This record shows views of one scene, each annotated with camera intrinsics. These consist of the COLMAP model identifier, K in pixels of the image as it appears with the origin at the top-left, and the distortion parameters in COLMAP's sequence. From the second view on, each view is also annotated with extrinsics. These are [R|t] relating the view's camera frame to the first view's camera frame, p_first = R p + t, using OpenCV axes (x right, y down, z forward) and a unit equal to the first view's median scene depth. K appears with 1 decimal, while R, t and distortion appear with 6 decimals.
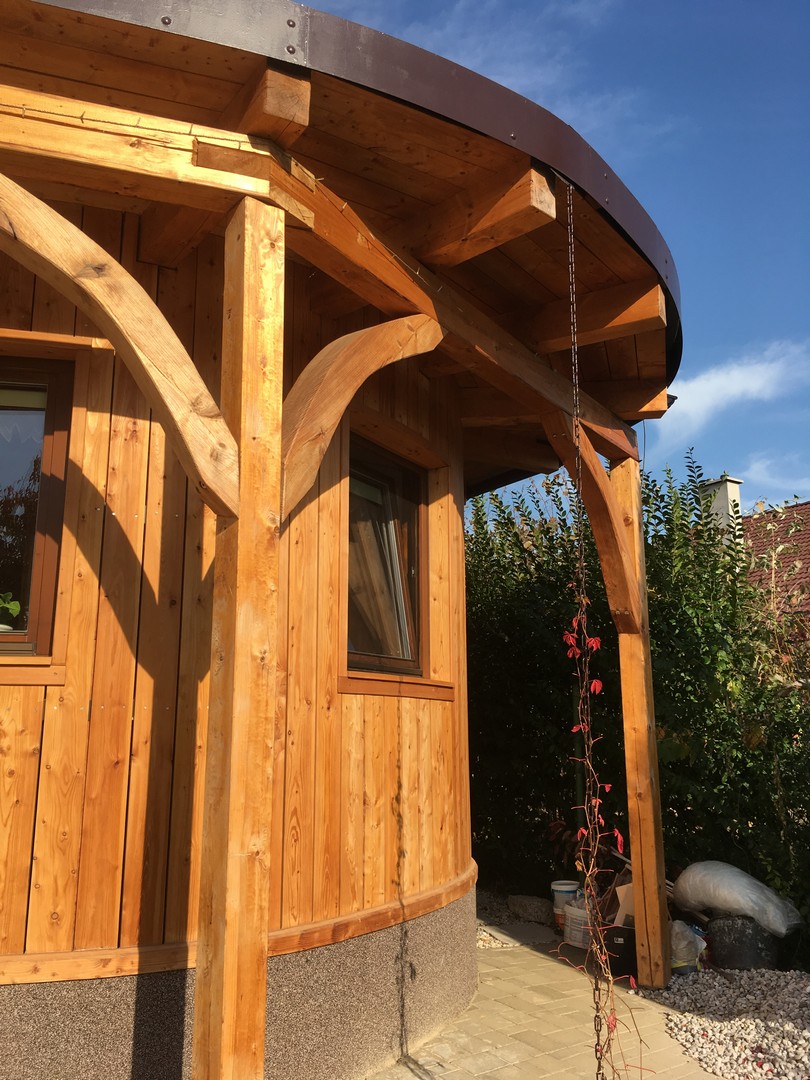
lens RADIAL K [[919.4, 0, 399.0], [0, 919.4, 537.3], [0, 0, 1]] dist [0.088019, -0.115766]
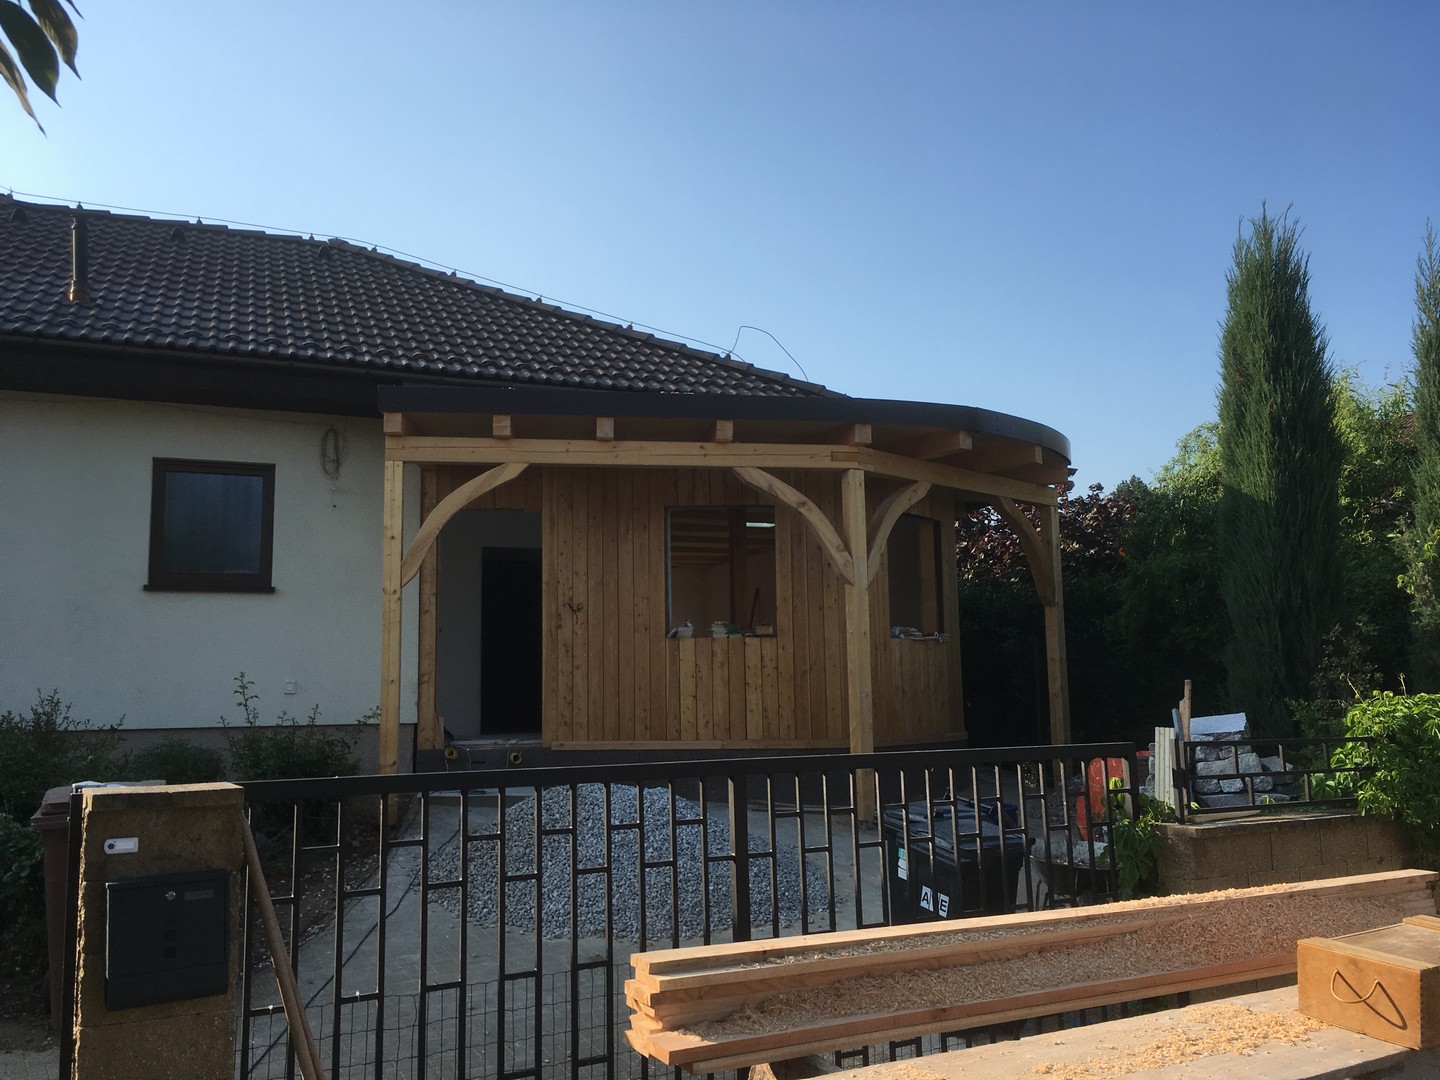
lens RADIAL K [[1225.8, 0, 716.8], [0, 1225.8, 546.8], [0, 0, 1]] dist [0.088019, -0.115766]
pose [[0.982034, -0.039587, -0.184503, 0.101367], [0.054785, 0.995446, 0.078016, -0.386982], [0.180574, -0.086722, 0.979731, -2.387848]]
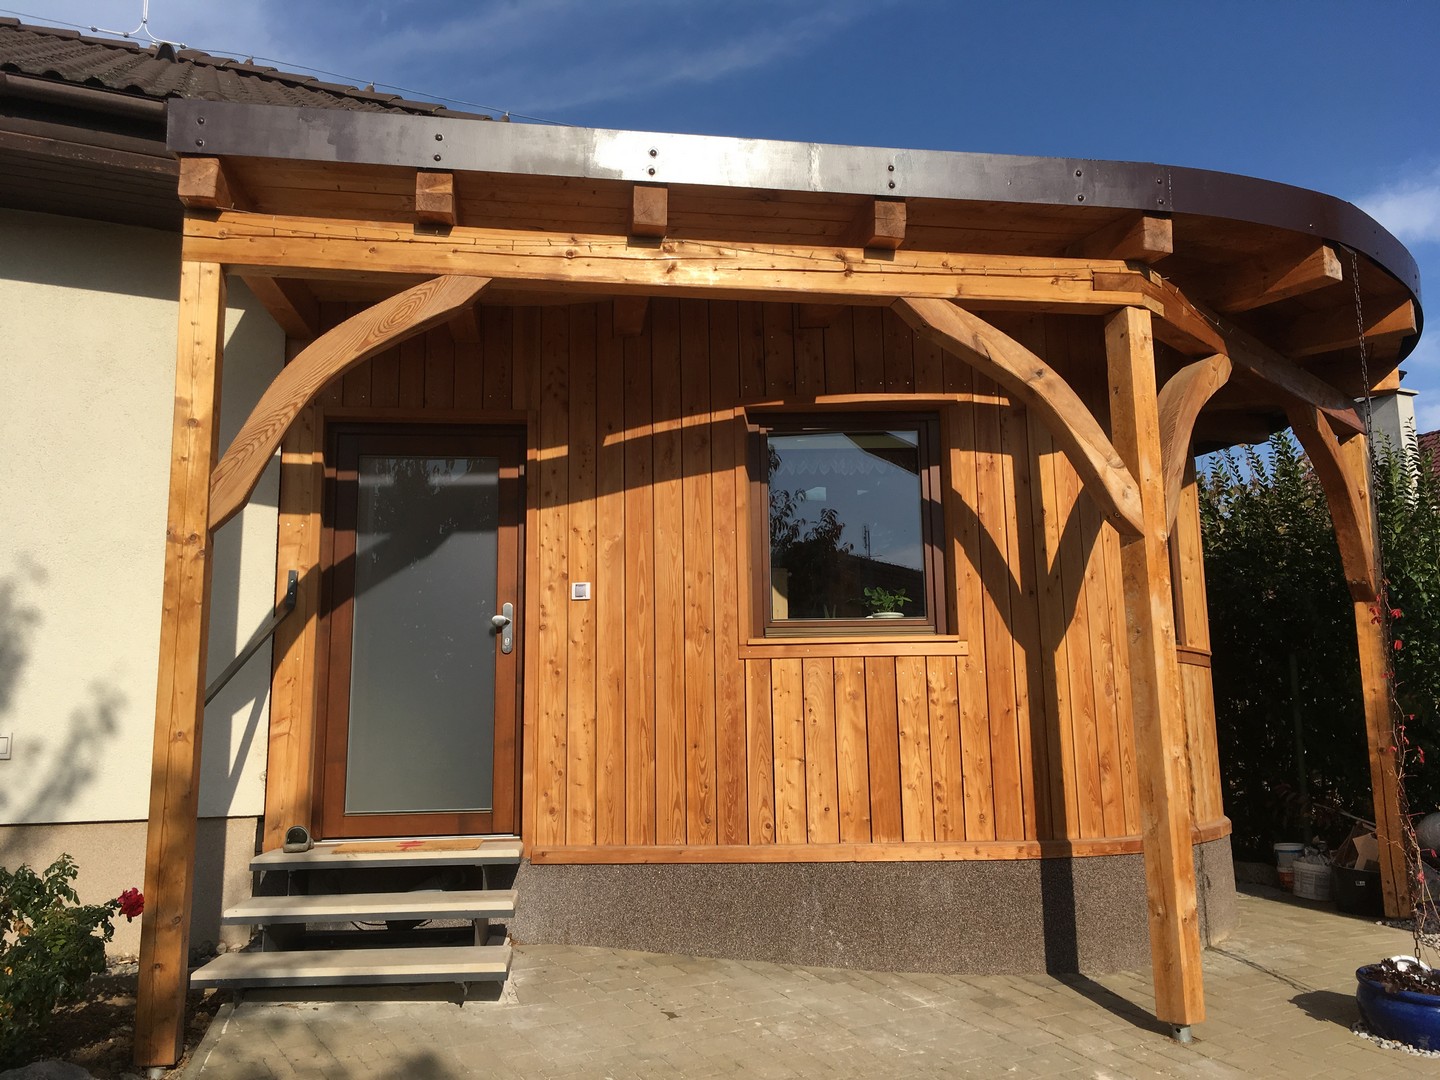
lens RADIAL K [[1225.8, 0, 716.8], [0, 1225.8, 546.8], [0, 0, 1]] dist [0.088019, -0.115766]
pose [[0.988356, -0.041820, -0.146298, -0.454160], [0.049709, 0.997477, 0.050687, -0.112254], [0.143809, -0.057370, 0.987941, -0.846520]]
